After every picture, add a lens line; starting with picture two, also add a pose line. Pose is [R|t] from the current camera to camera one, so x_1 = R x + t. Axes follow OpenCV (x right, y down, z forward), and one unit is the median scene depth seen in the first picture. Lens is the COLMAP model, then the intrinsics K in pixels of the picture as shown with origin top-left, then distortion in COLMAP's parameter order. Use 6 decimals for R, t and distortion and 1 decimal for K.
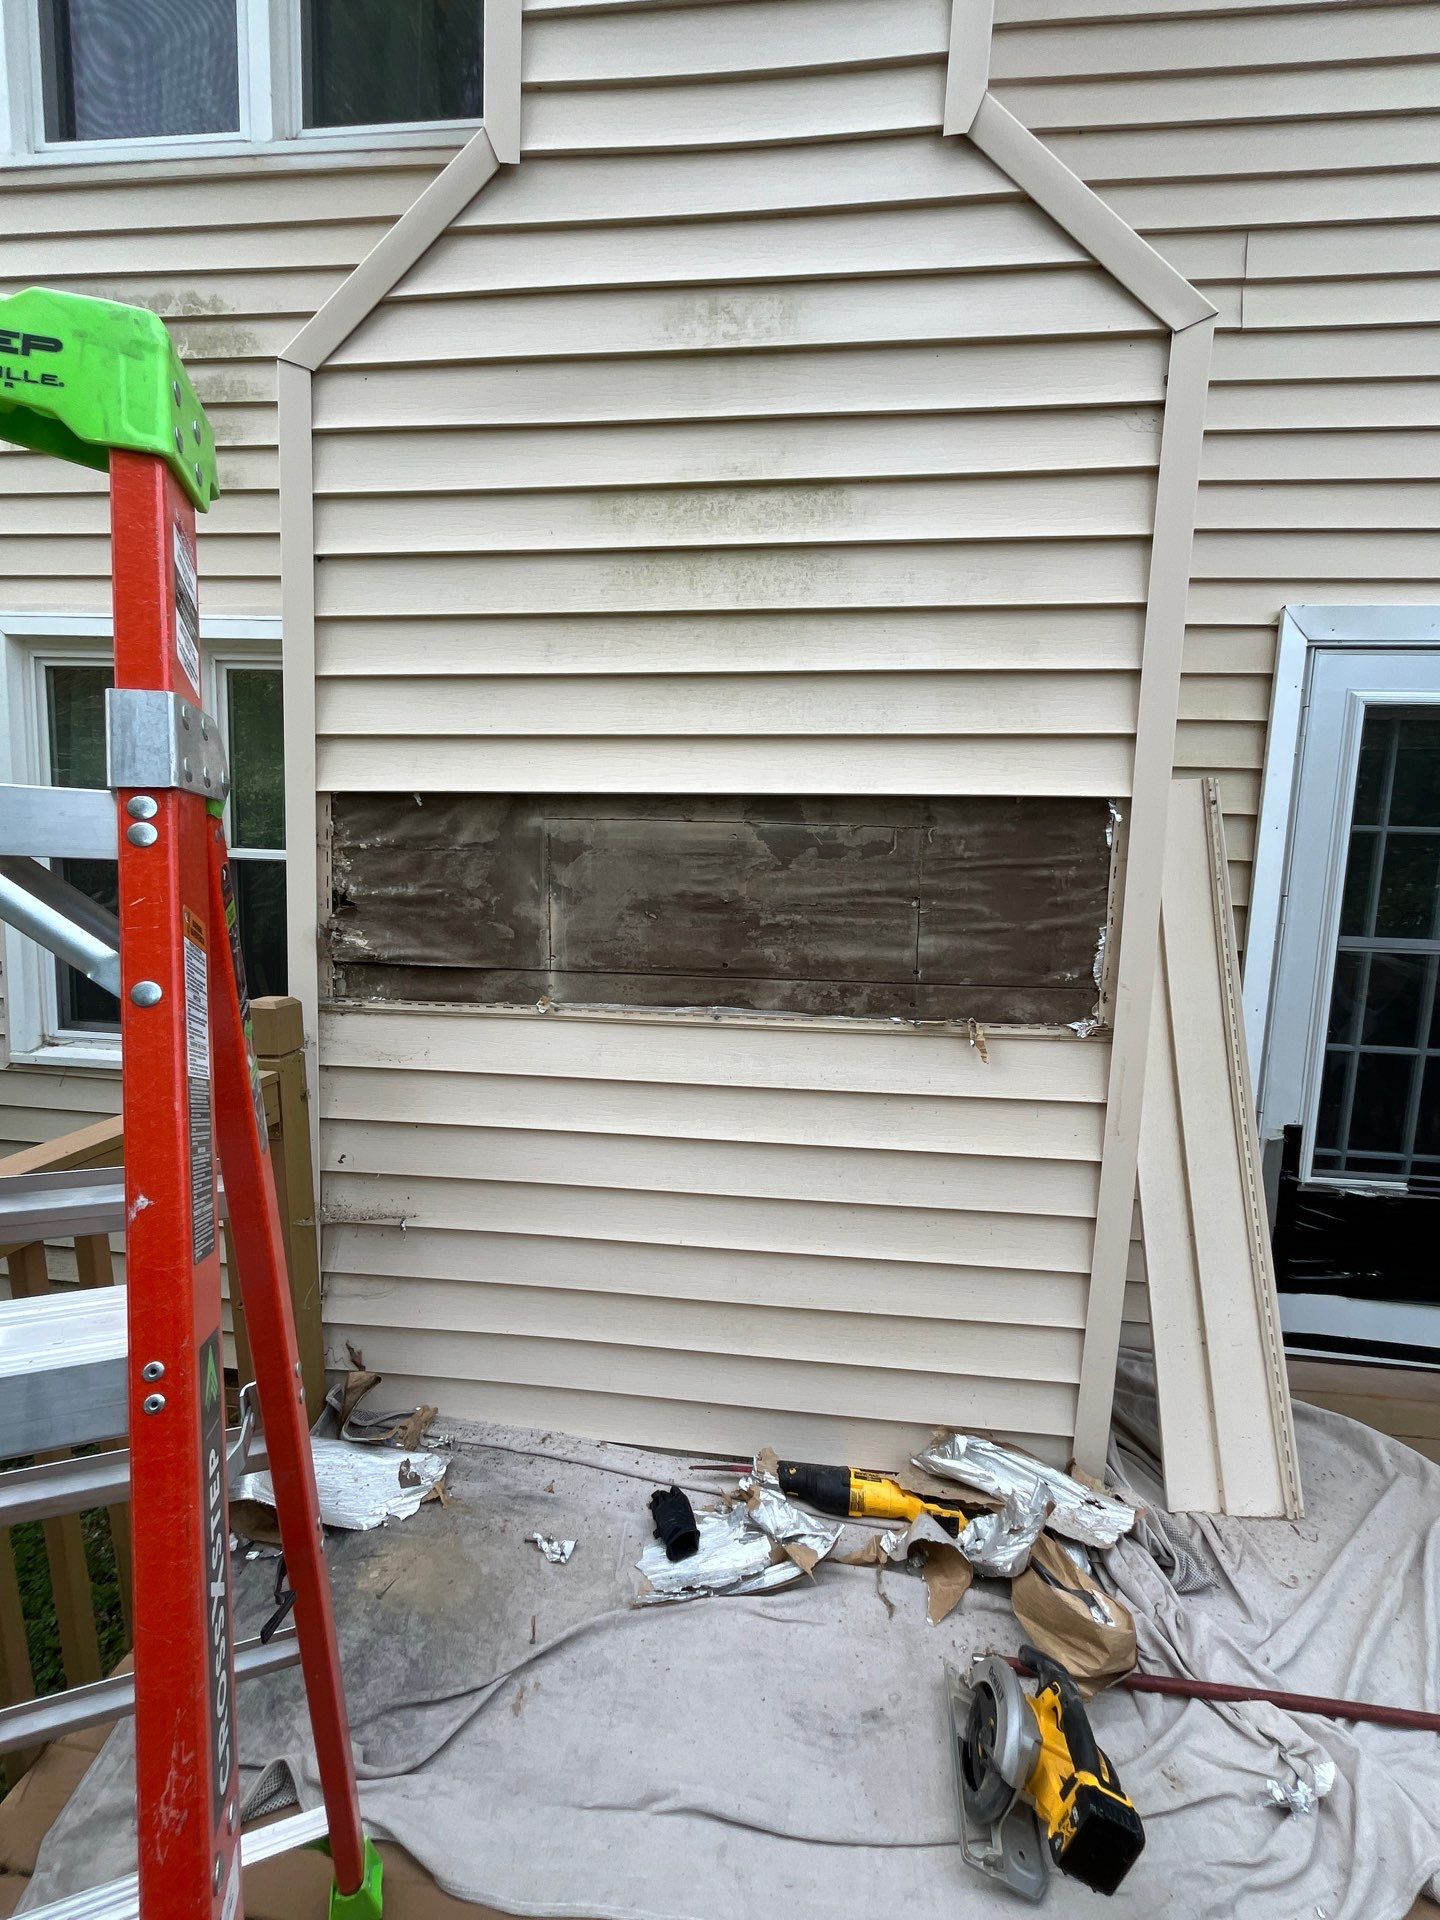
lens RADIAL K [[770.9, 0, 723.6], [0, 770.9, 954.3], [0, 0, 1]] dist [-0.003044, -0.000179]
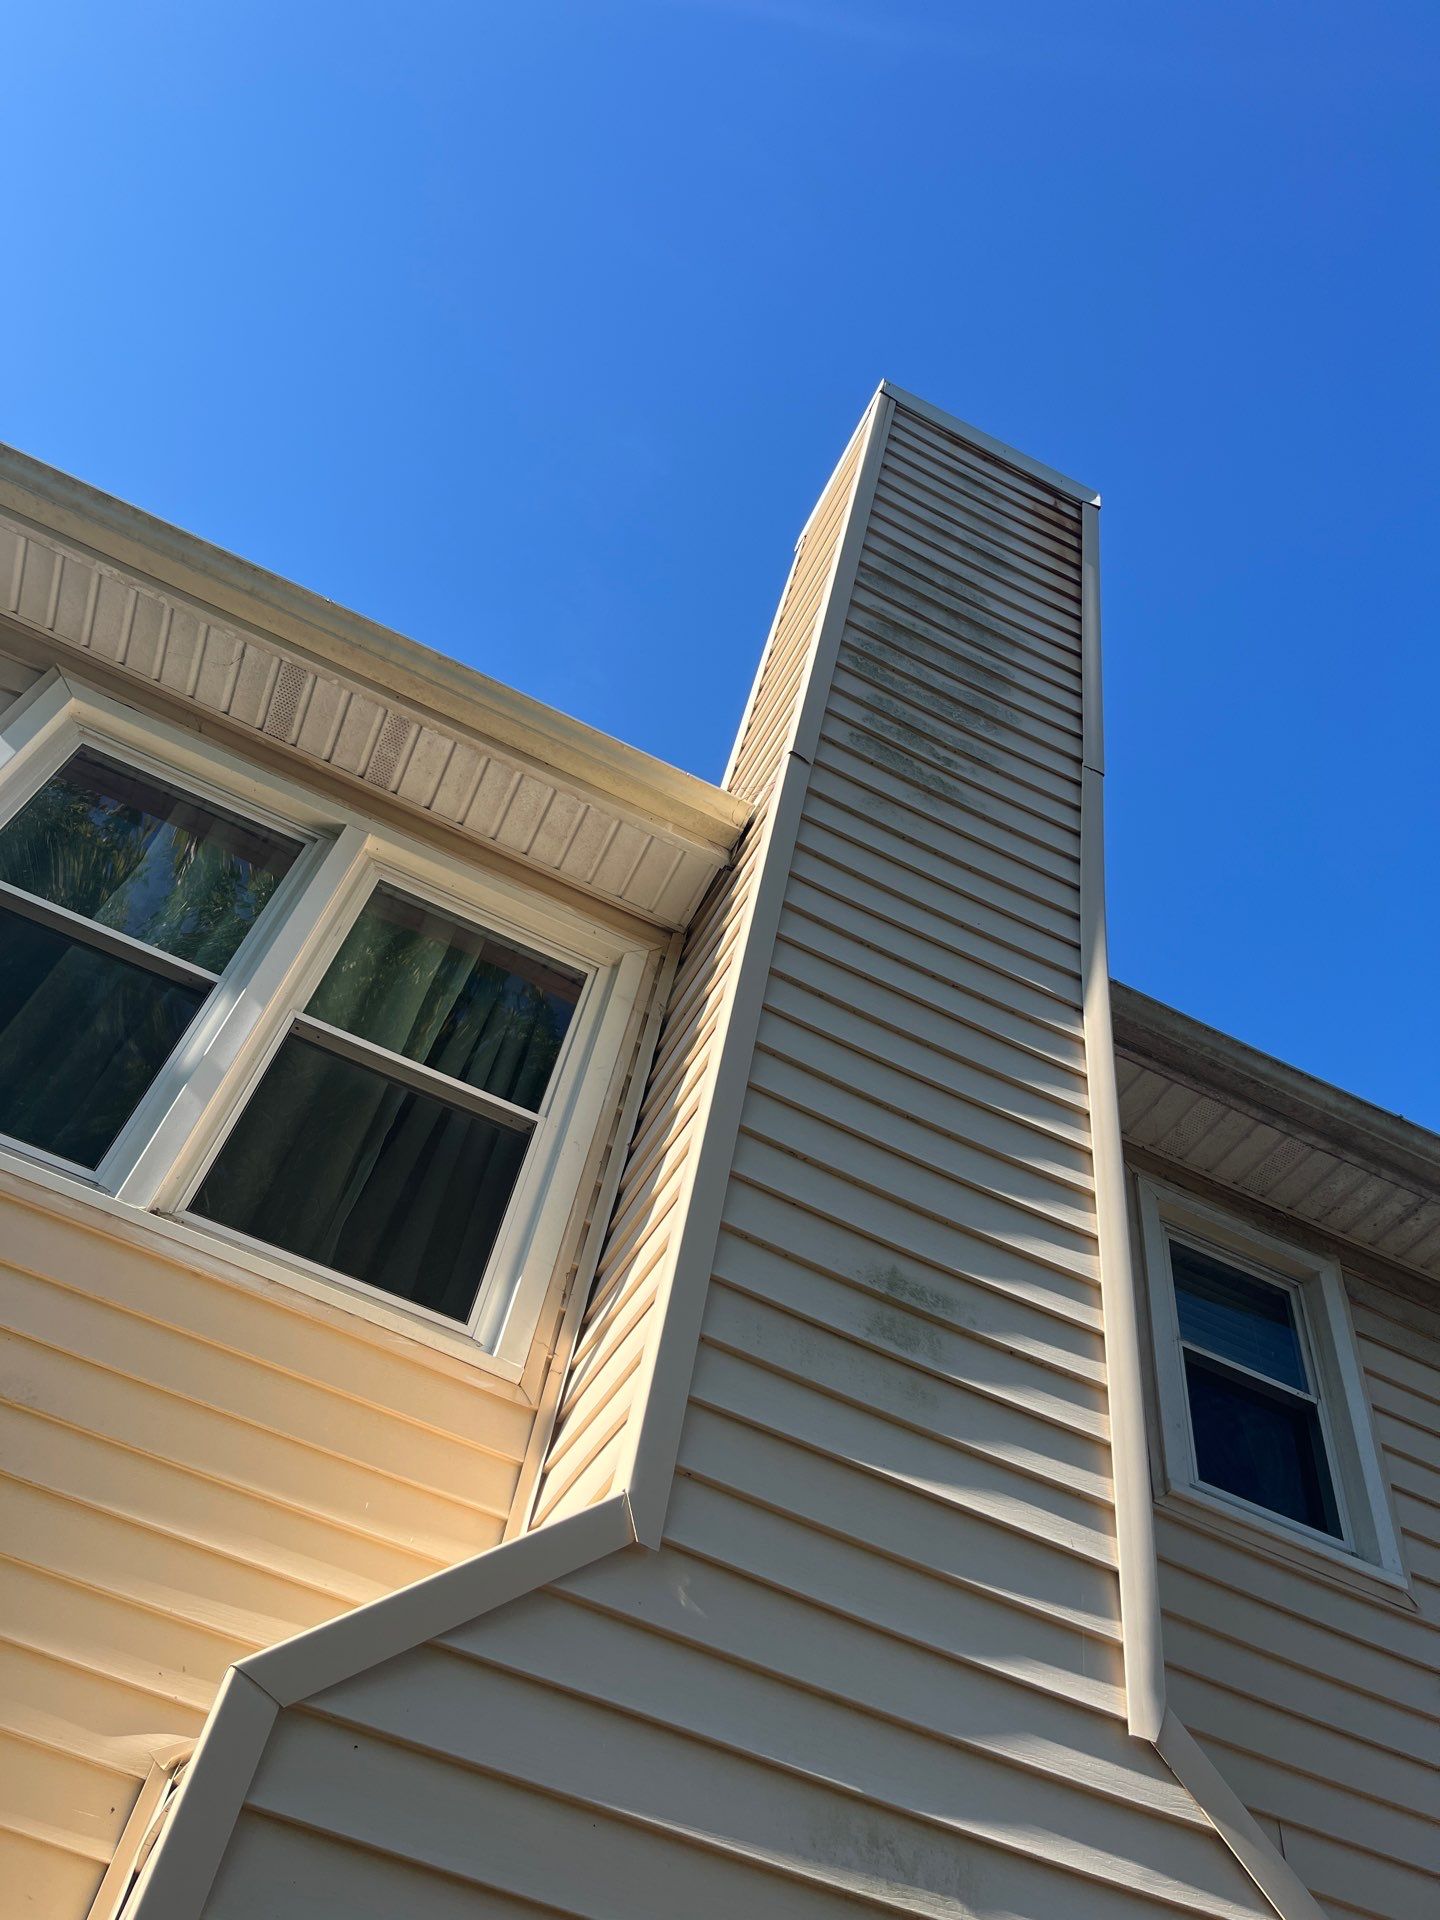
lens RADIAL K [[1474.0, 0, 720.0], [0, 1474.0, 960.0], [0, 0, 1]] dist [0.005303, -0.008309]
pose [[0.855182, 0.456472, 0.245556, -0.733632], [-0.064207, 0.563391, -0.823692, -0.152407], [-0.514336, 0.688640, 0.511110, -0.149688]]
